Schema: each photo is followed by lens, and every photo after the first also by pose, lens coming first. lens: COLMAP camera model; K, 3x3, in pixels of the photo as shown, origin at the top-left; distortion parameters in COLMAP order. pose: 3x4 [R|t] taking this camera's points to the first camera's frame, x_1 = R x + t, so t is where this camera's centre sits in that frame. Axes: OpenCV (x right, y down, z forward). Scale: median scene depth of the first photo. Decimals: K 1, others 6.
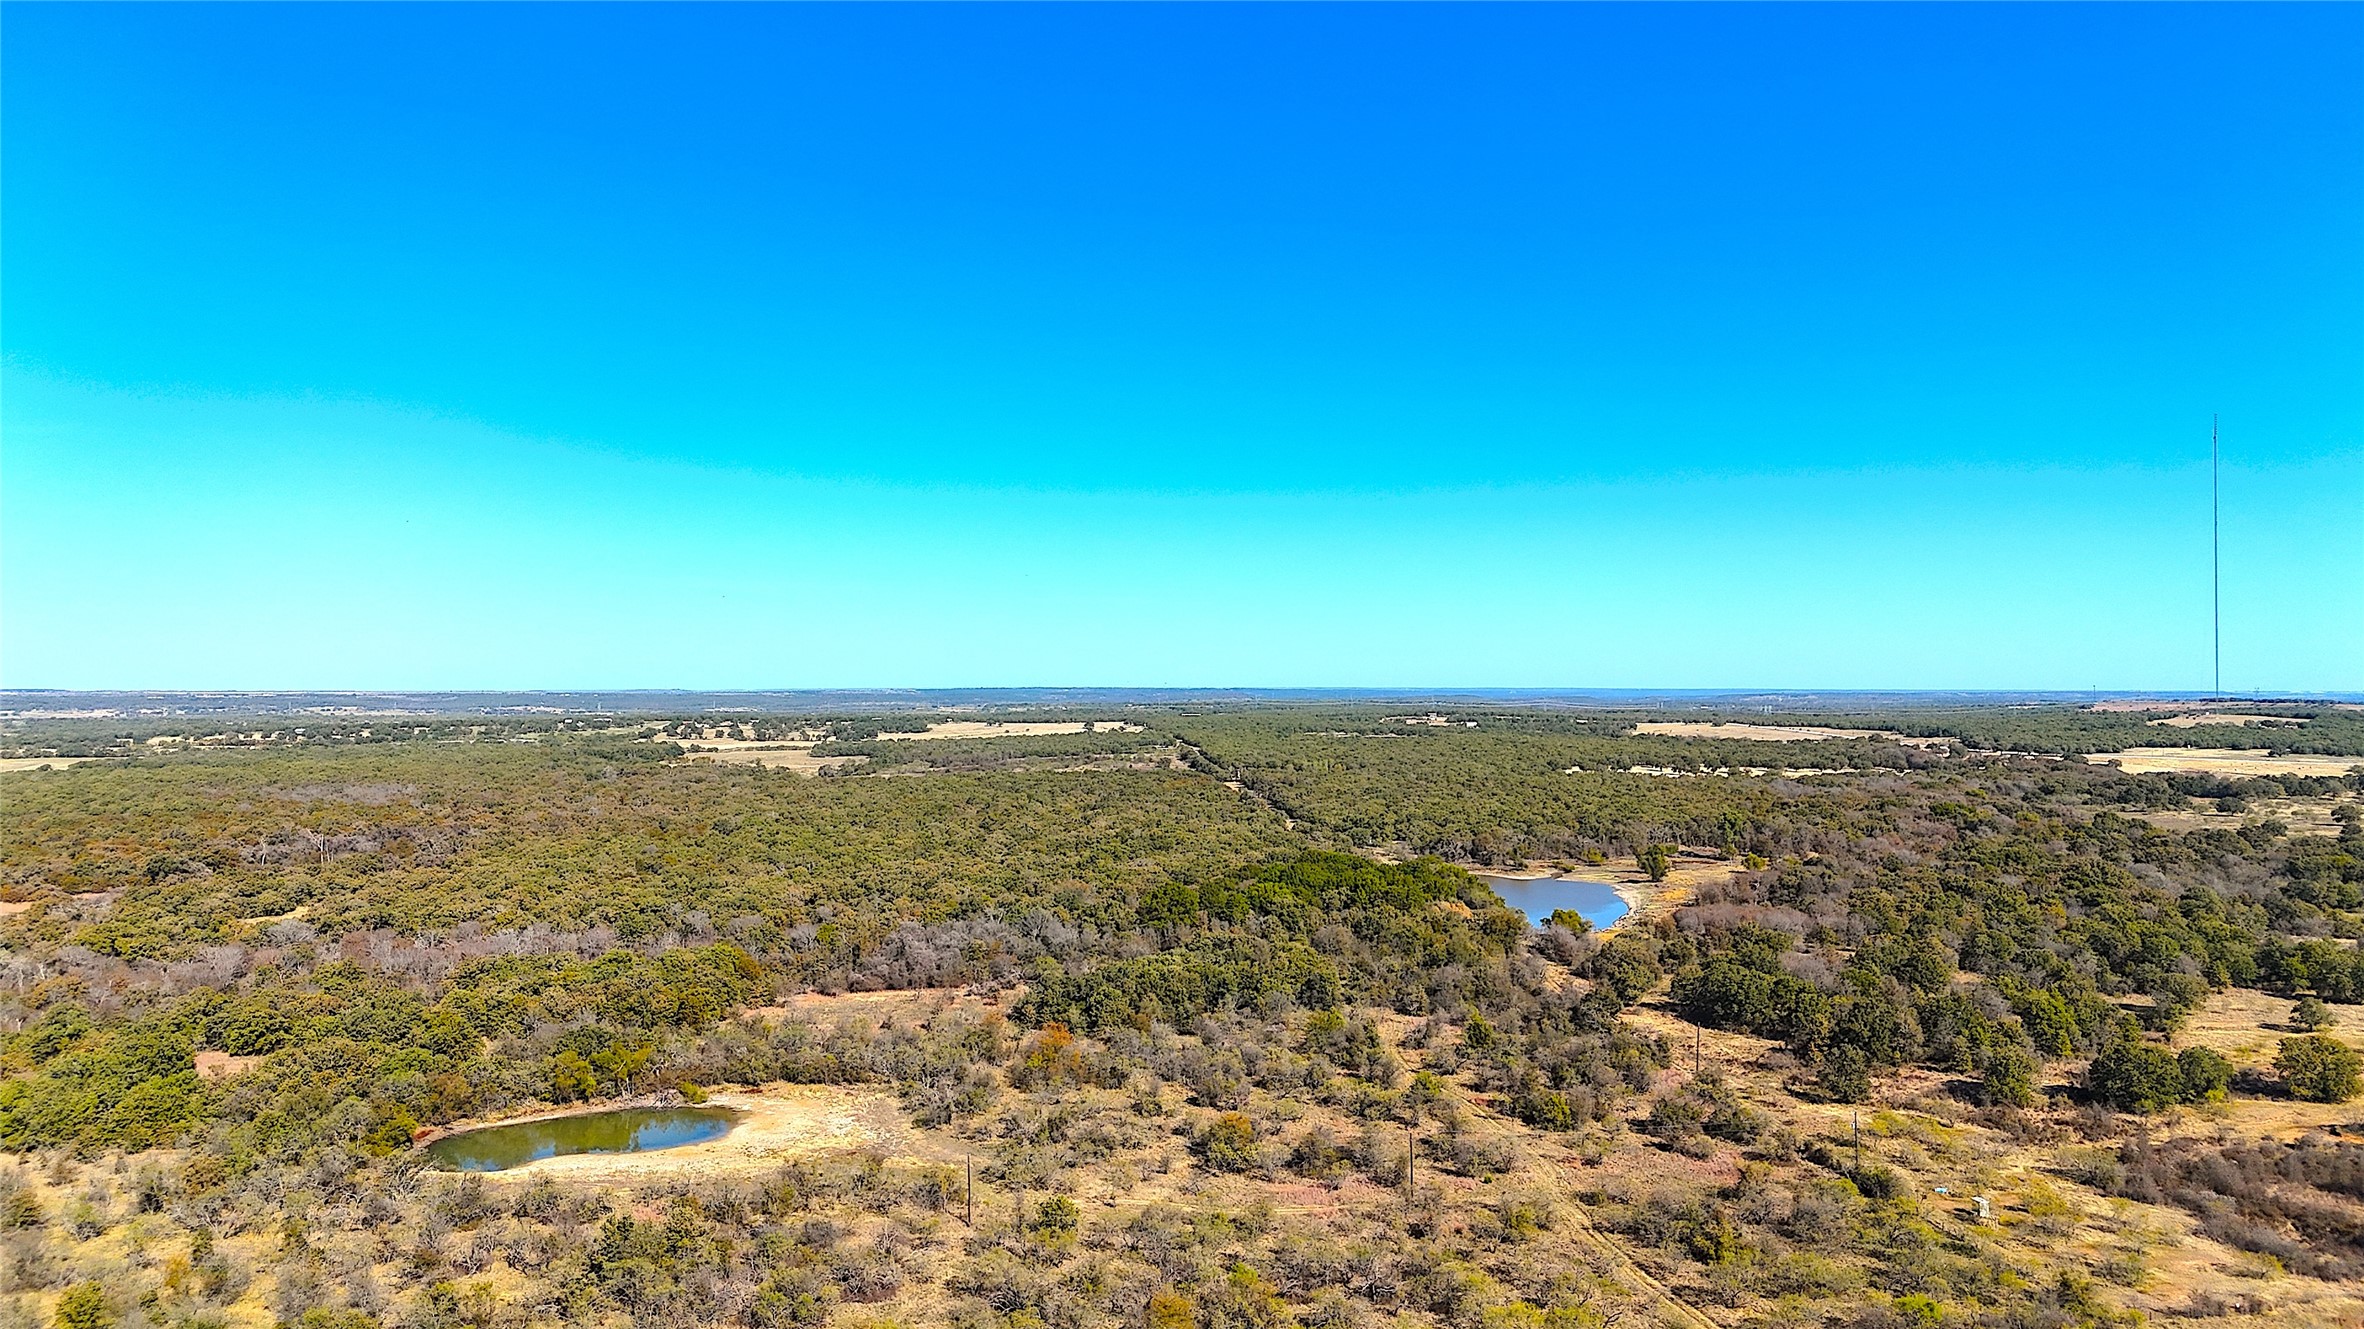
lens RADIAL K [[1758.1, 0, 1169.8], [0, 1758.1, 660.1], [0, 0, 1]] dist [0.059237, -0.045569]
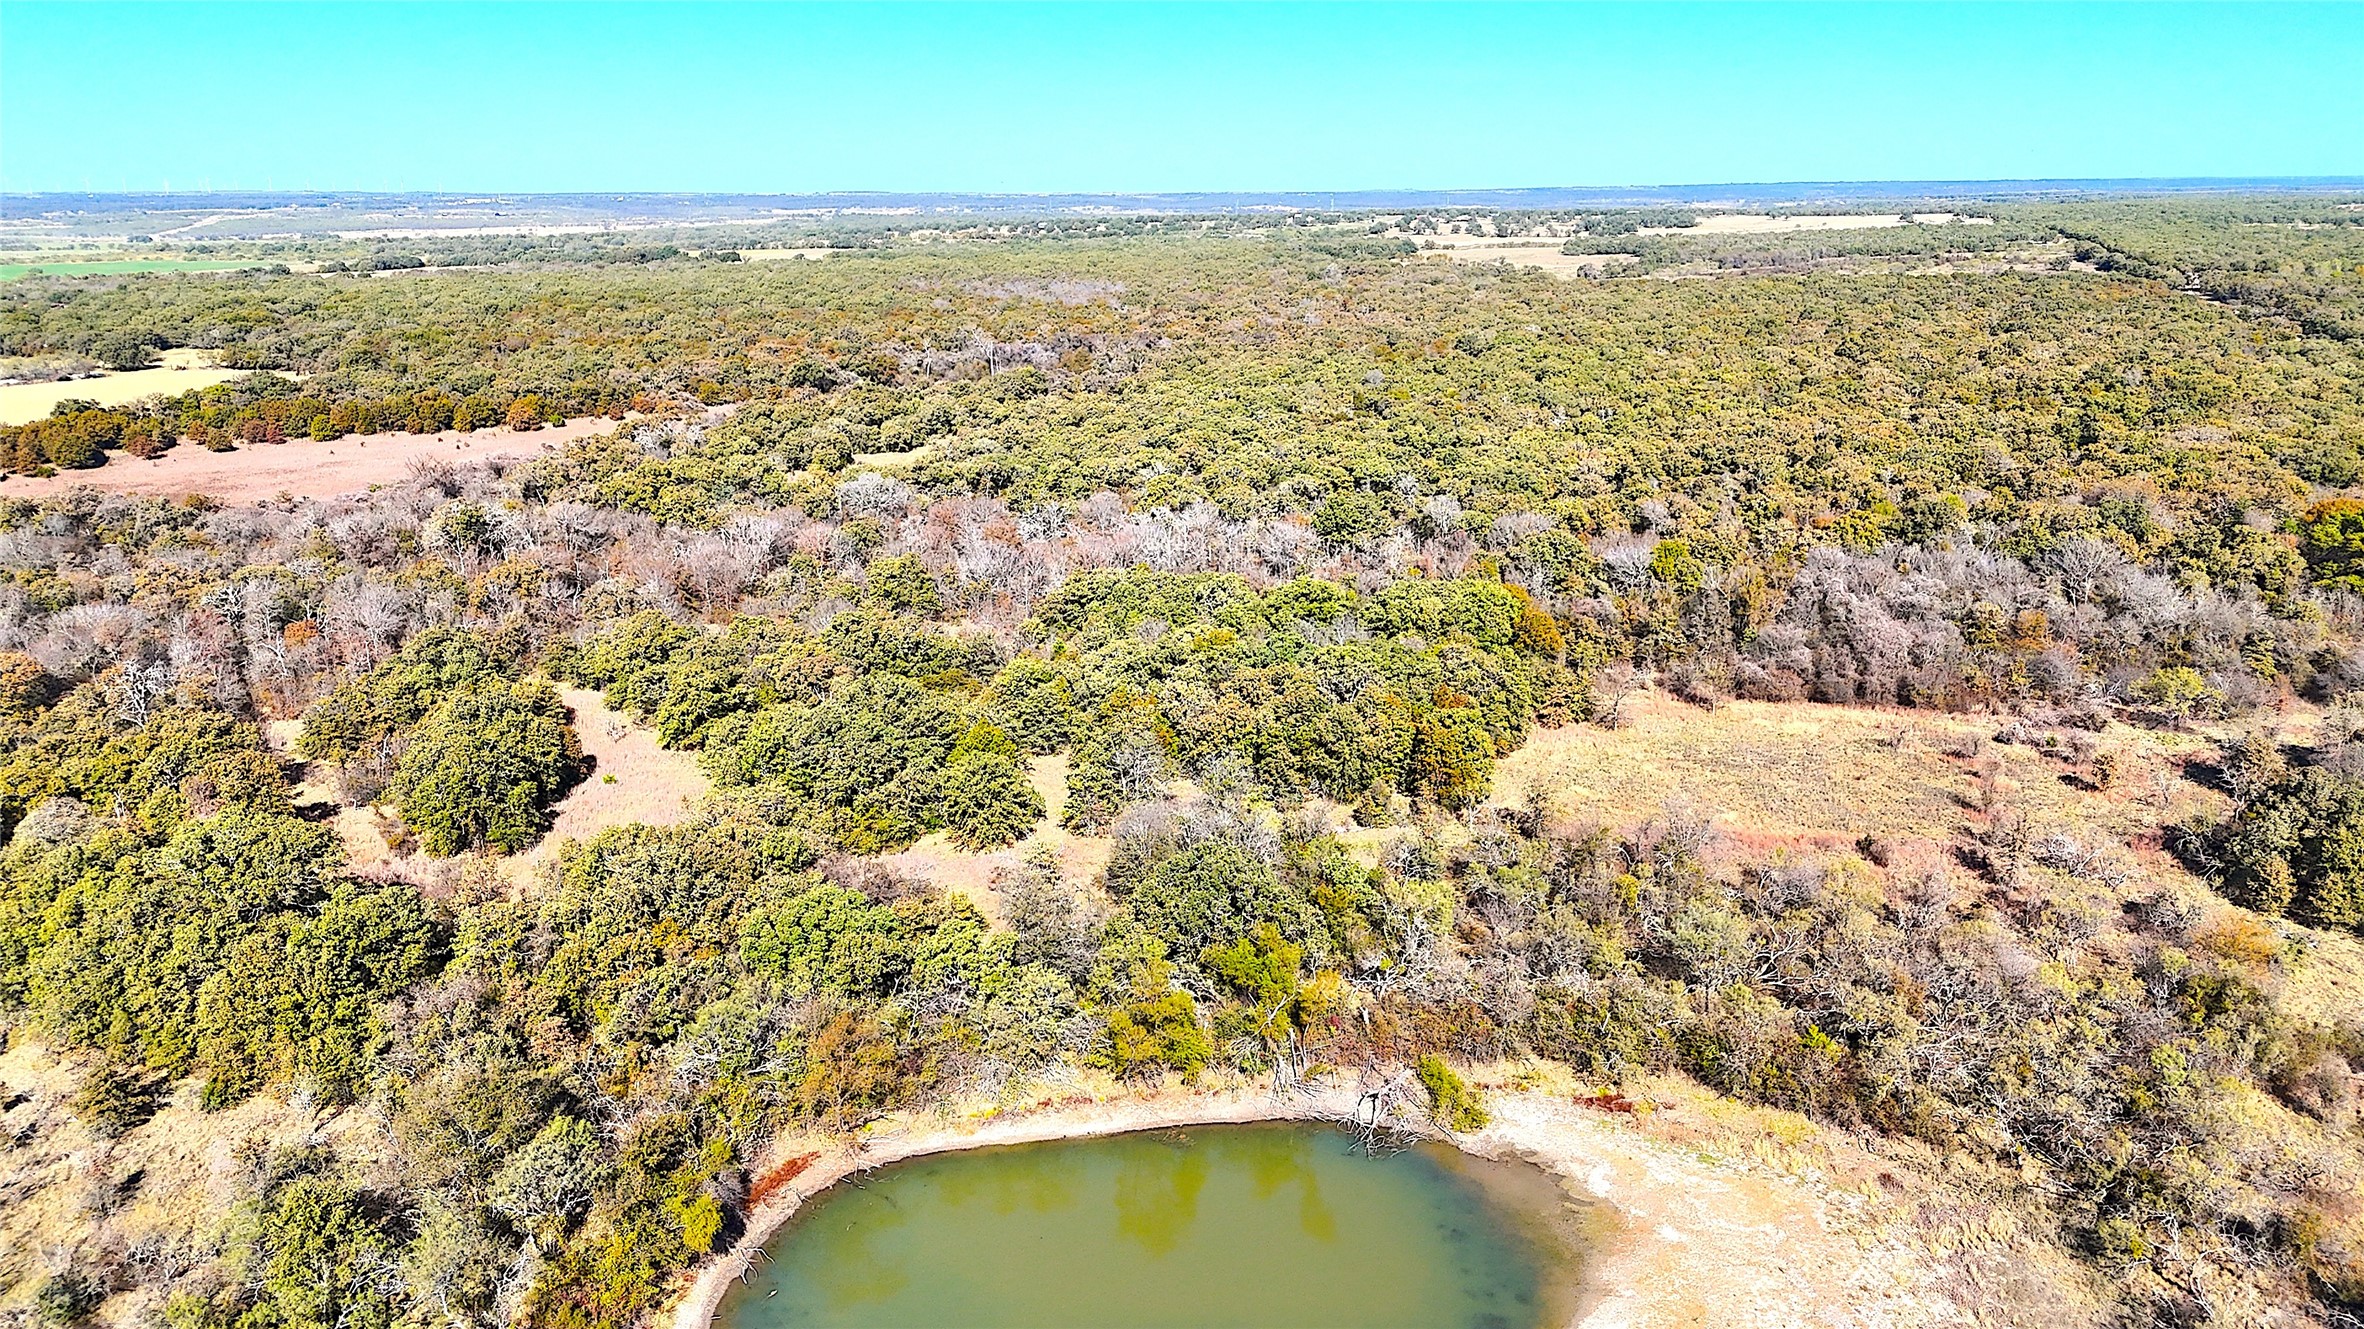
lens RADIAL K [[1758.1, 0, 1175.6], [0, 1758.1, 658.1], [0, 0, 1]] dist [0.059237, -0.045569]
pose [[0.921324, 0.094456, -0.377149, -0.056488], [0.011971, 0.962689, 0.270347, 0.014491], [0.388613, -0.253592, 0.885817, 0.197538]]
